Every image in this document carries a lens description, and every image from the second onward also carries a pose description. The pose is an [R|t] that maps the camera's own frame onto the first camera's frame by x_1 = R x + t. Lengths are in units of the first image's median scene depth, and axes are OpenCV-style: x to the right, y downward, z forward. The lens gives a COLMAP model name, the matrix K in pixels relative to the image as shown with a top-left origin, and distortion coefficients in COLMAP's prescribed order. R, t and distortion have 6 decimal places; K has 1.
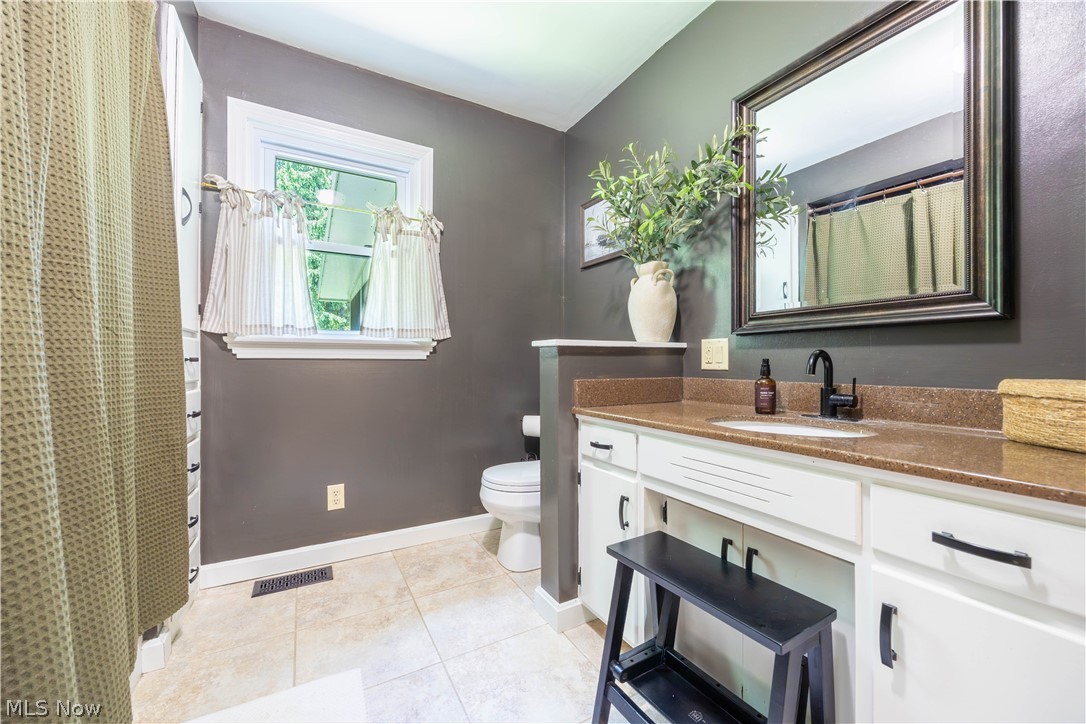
lens RADIAL K [[416.6, 0, 539.3], [0, 416.6, 362.0], [0, 0, 1]] dist [0.000964, -0.000695]
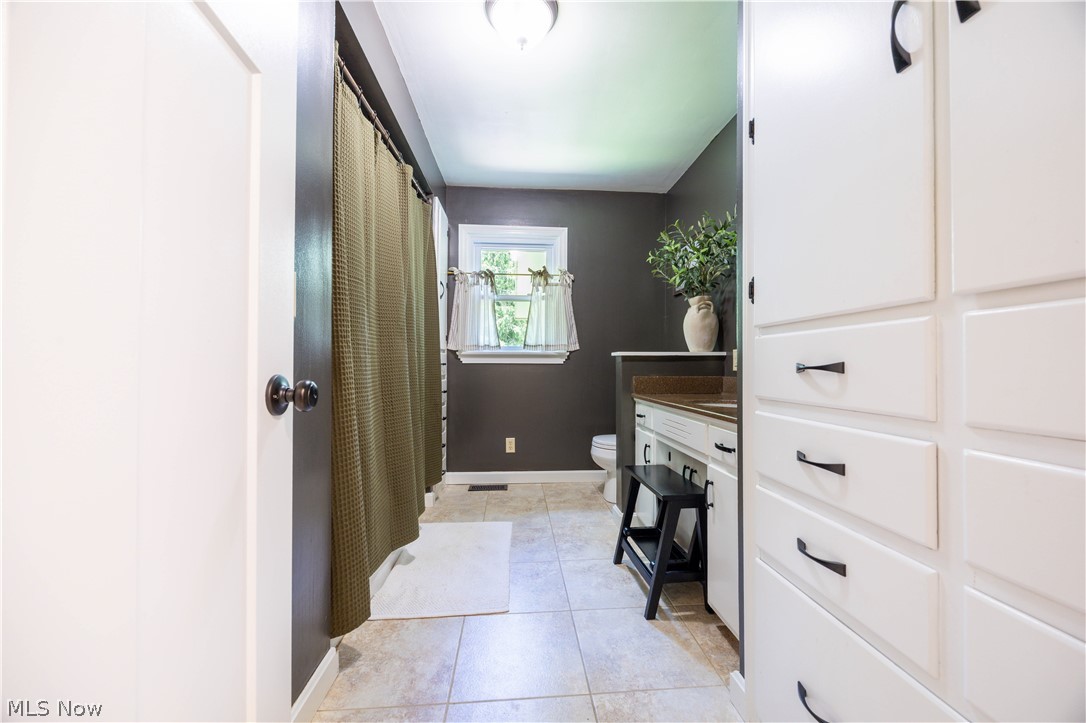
lens RADIAL K [[416.6, 0, 545.8], [0, 416.6, 363.7], [0, 0, 1]] dist [0.000964, -0.000695]
pose [[0.902959, -0.000391, -0.429725, 0.427810], [-0.002068, 0.999984, -0.005255, 0.001579], [0.429721, 0.005634, 0.902944, -0.542789]]
